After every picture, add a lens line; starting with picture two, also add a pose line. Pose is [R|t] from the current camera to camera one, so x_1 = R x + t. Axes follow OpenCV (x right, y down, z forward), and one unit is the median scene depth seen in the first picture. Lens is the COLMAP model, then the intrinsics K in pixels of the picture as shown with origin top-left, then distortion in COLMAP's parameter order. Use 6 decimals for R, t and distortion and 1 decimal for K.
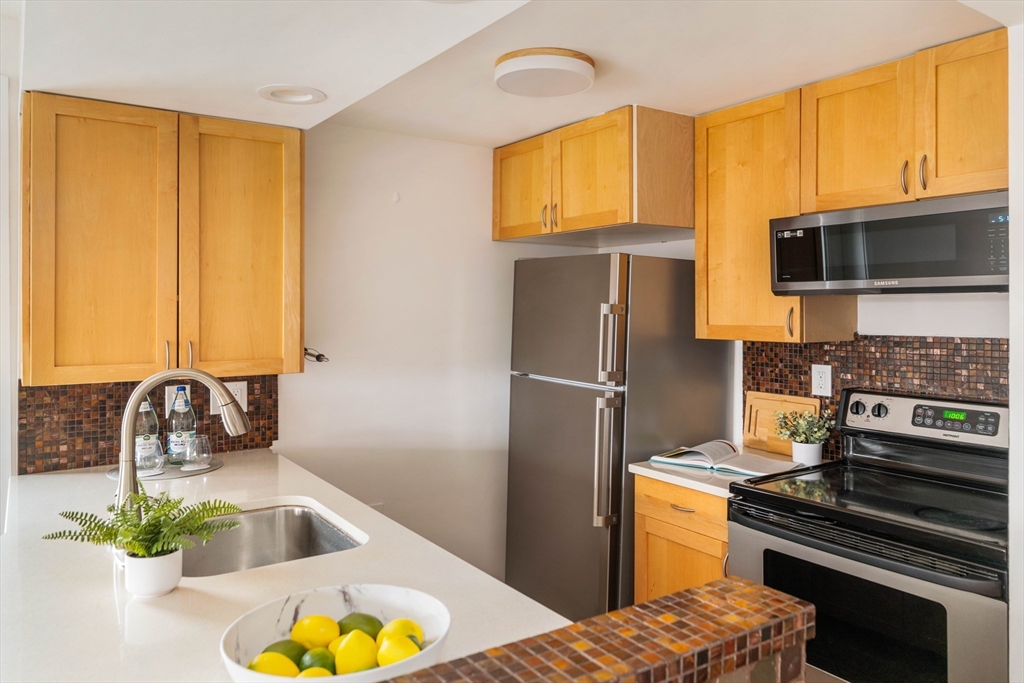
lens RADIAL K [[577.1, 0, 508.3], [0, 577.1, 284.9], [0, 0, 1]] dist [-0.000594, 0.000716]
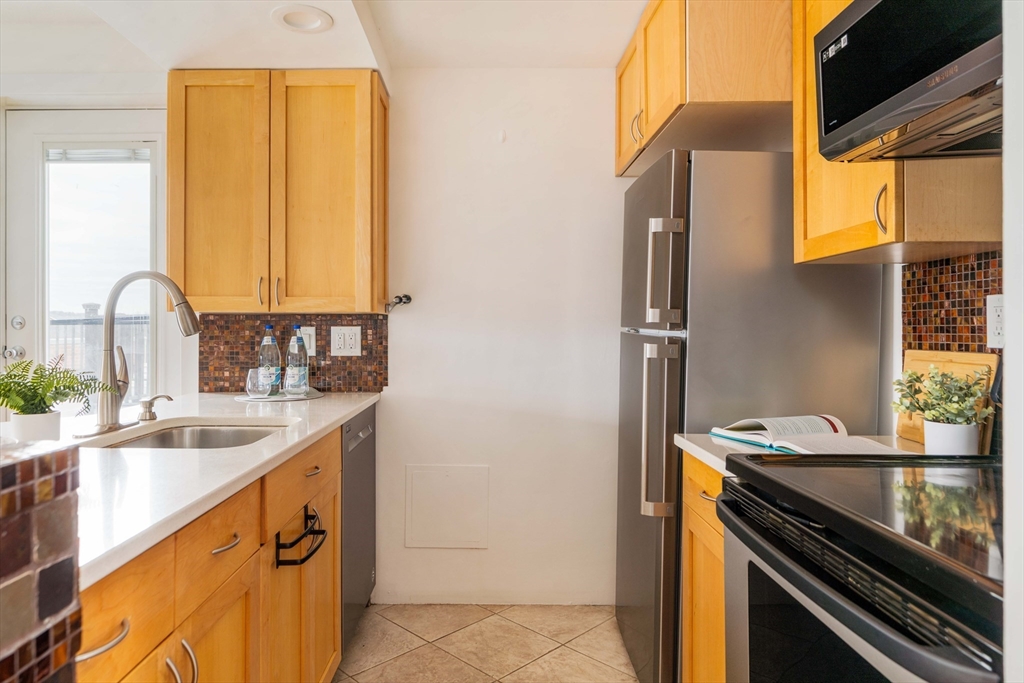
lens RADIAL K [[592.7, 0, 681.2], [0, 592.7, 326.5], [0, 0, 1]] dist [-0.000155, -0.000578]
pose [[0.872078, -0.010285, -0.489259, 0.576638], [0.008221, 0.999946, -0.006368, 0.178690], [0.489298, 0.001531, 0.872115, 0.349727]]
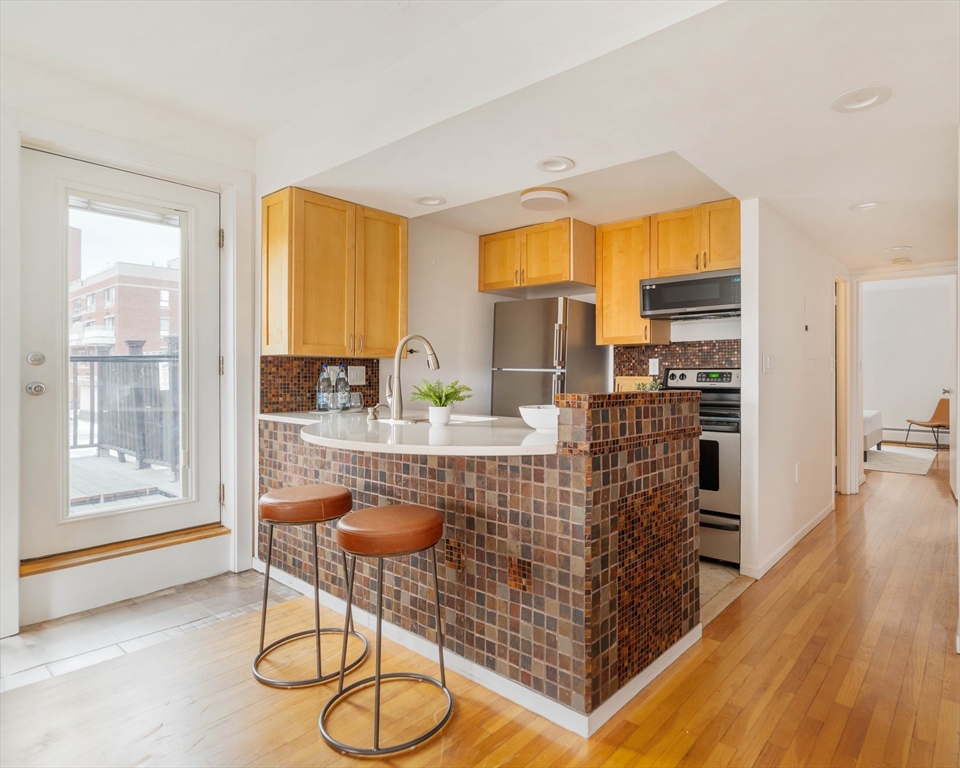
lens RADIAL K [[559.2, 0, 452.0], [0, 559.2, 382.7], [0, 0, 1]] dist [-0.002769, -0.000339]
pose [[0.953959, -0.013097, 0.299651, -0.698039], [0.008891, 0.999842, 0.015397, 0.191541], [-0.299805, -0.012024, 0.953925, -0.617725]]
